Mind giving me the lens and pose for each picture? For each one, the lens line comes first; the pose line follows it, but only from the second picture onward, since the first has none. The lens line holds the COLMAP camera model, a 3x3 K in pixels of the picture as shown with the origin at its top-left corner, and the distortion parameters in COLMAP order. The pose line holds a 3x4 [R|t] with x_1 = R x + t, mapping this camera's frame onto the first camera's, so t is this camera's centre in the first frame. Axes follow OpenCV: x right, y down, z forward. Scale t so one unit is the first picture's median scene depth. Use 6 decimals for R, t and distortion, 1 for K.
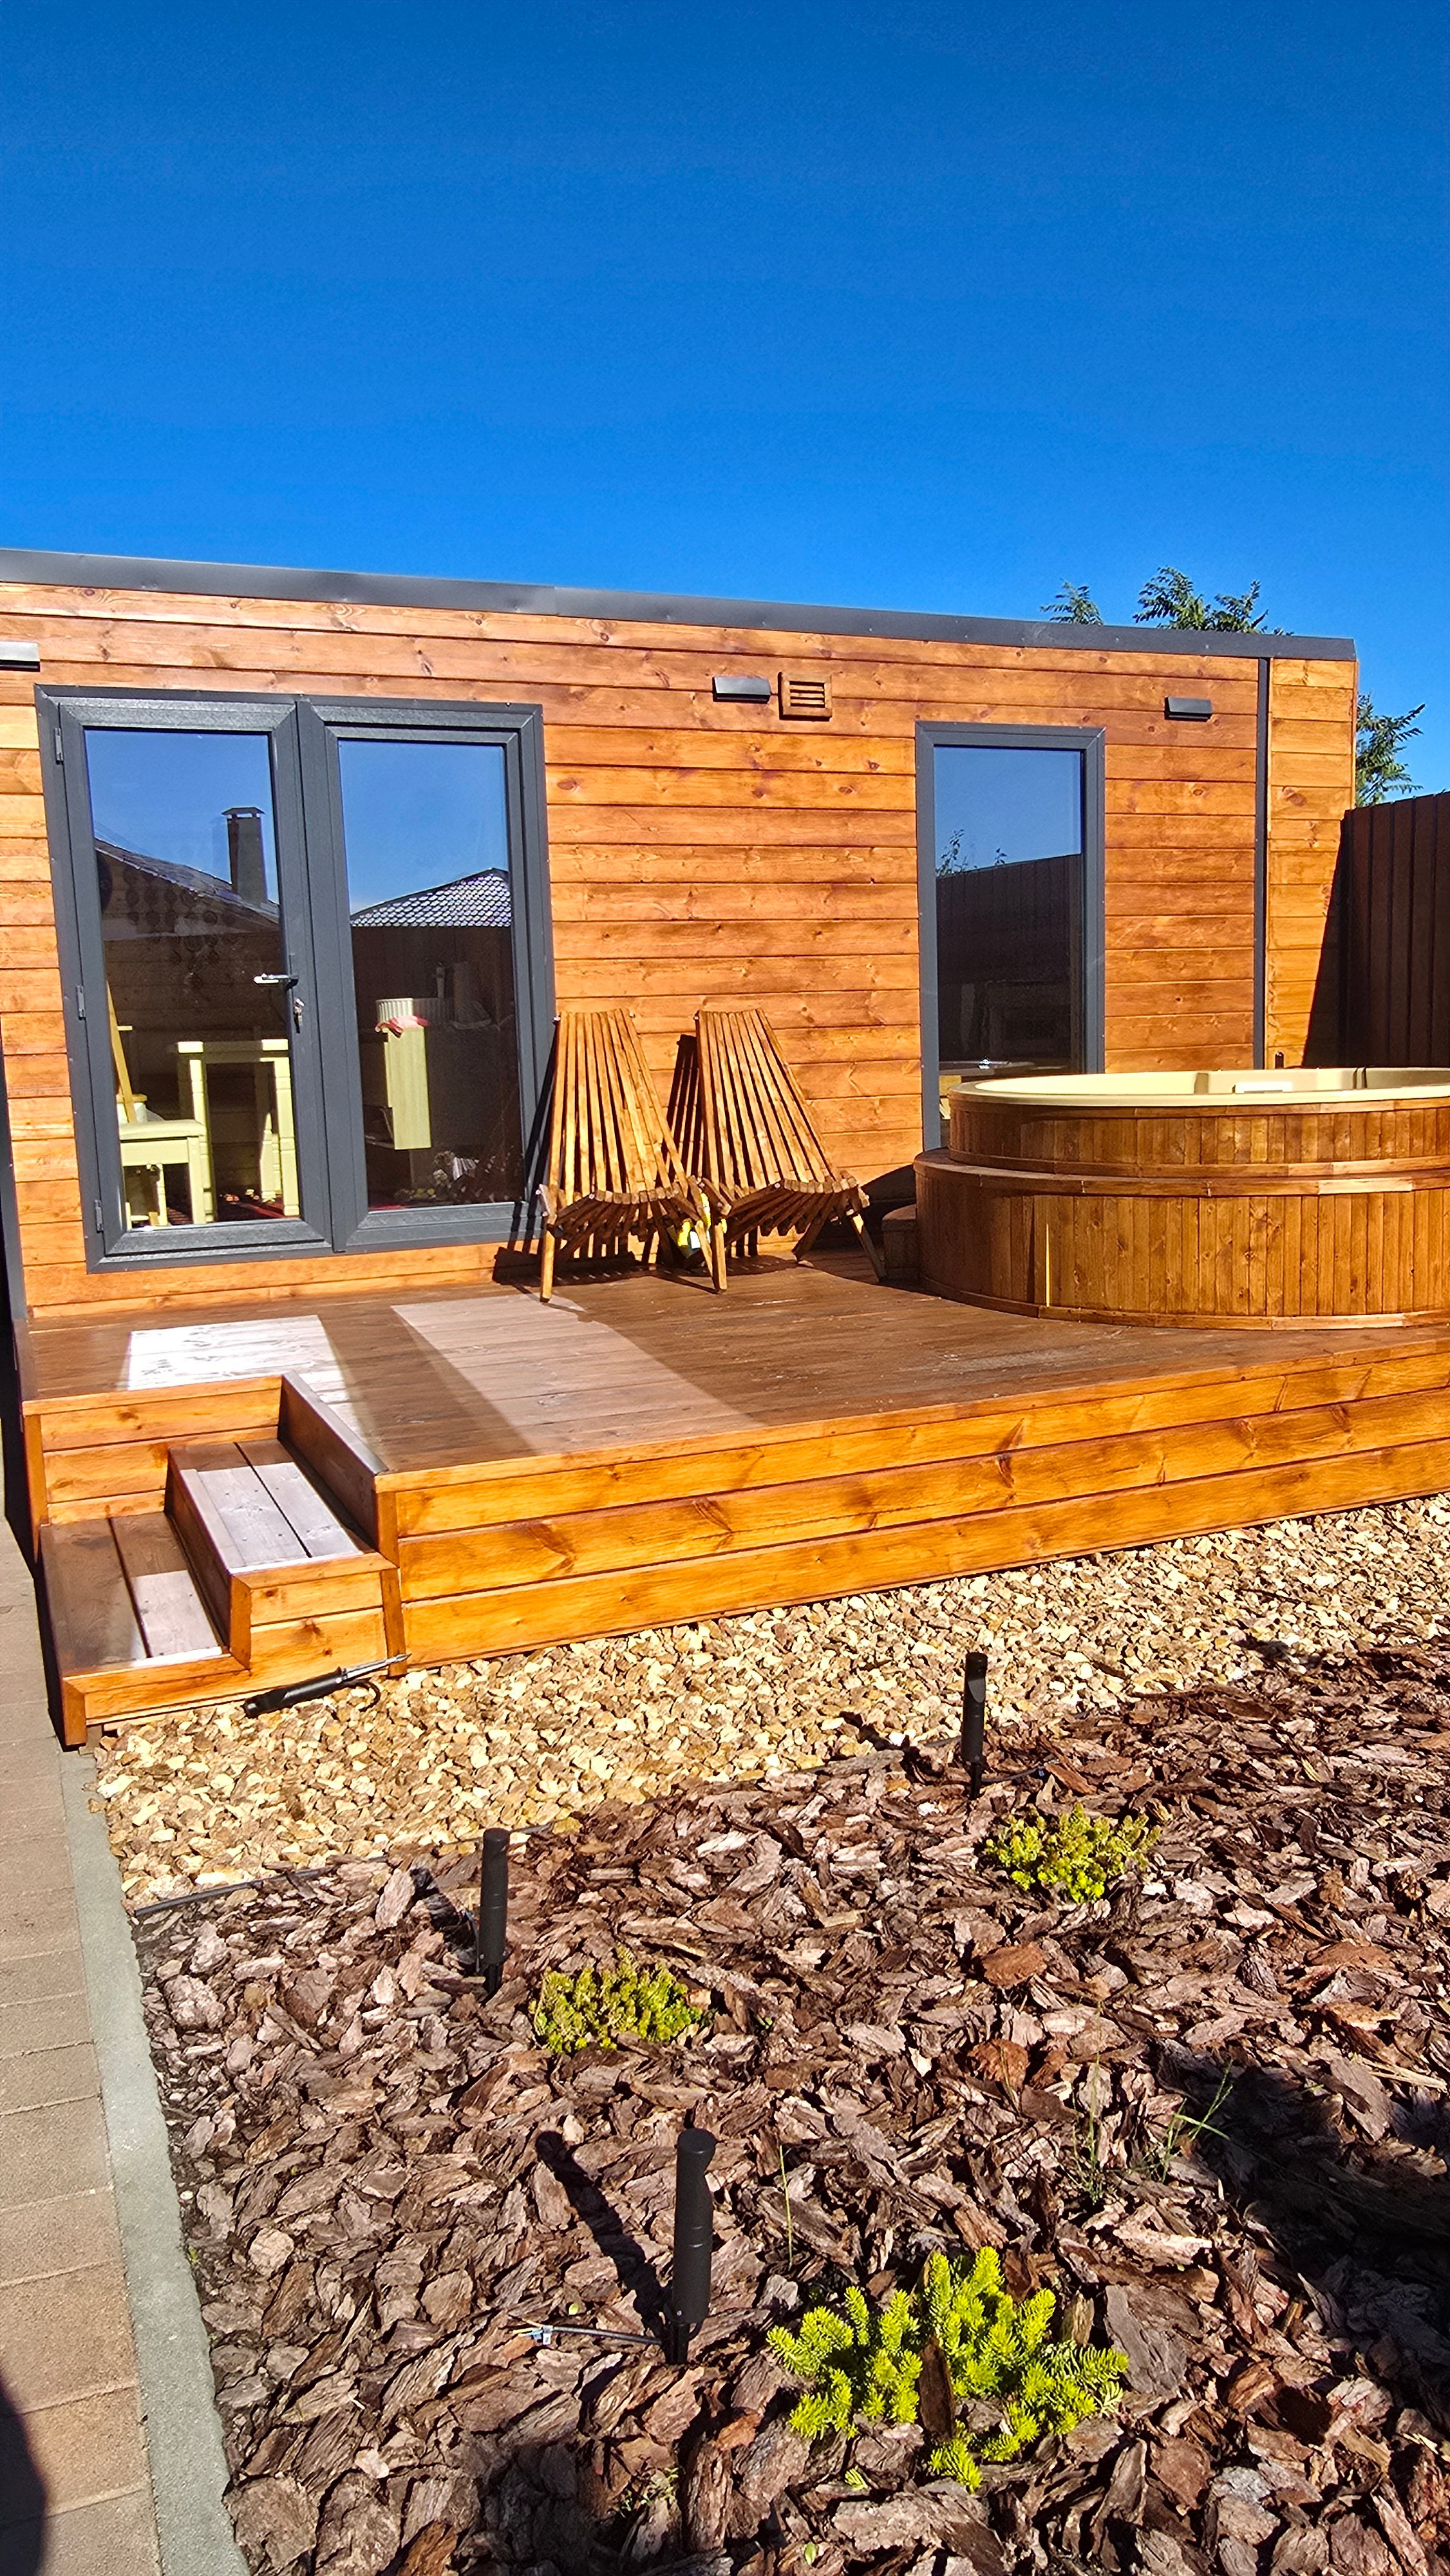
lens RADIAL K [[1760.2, 0, 734.6], [0, 1760.2, 1281.0], [0, 0, 1]] dist [-0.001485, 0.007995]
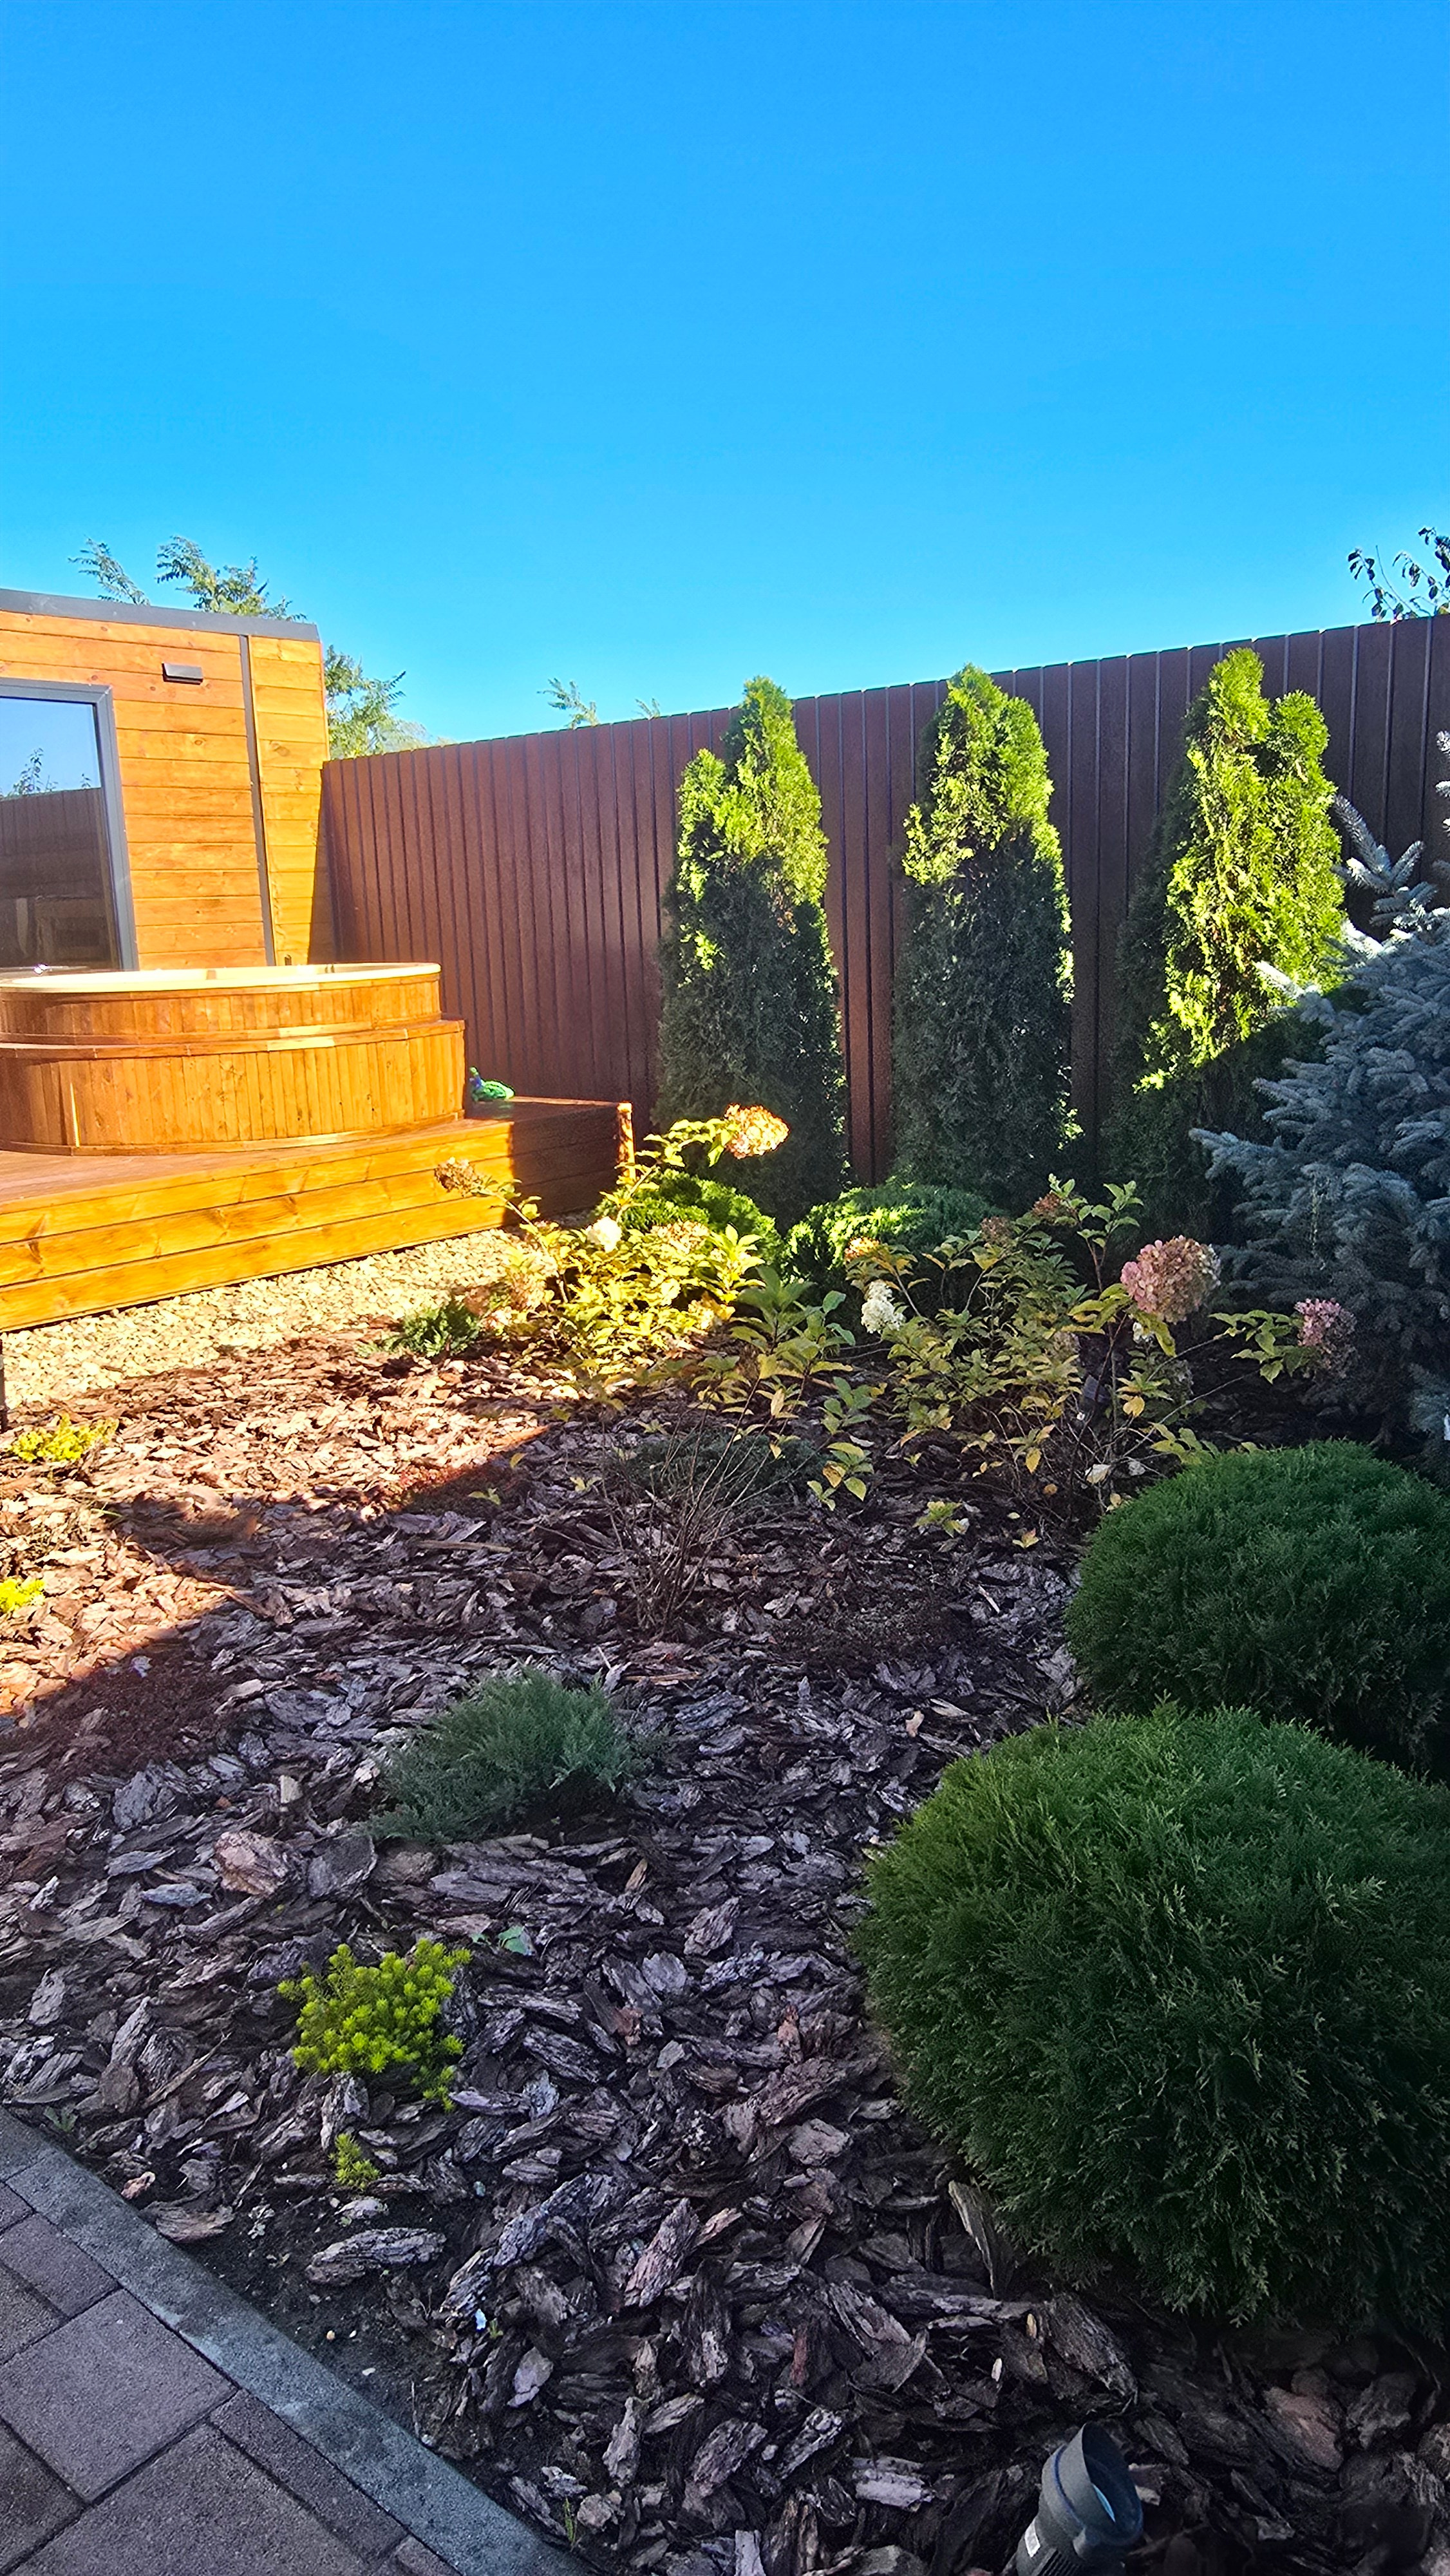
lens RADIAL K [[1760.2, 0, 734.6], [0, 1760.2, 1281.0], [0, 0, 1]] dist [-0.001485, 0.007995]
pose [[0.890138, -0.090132, 0.446689, 0.019160], [0.069786, 0.995644, 0.061832, 0.068544], [-0.450316, -0.023866, 0.892550, -0.400350]]
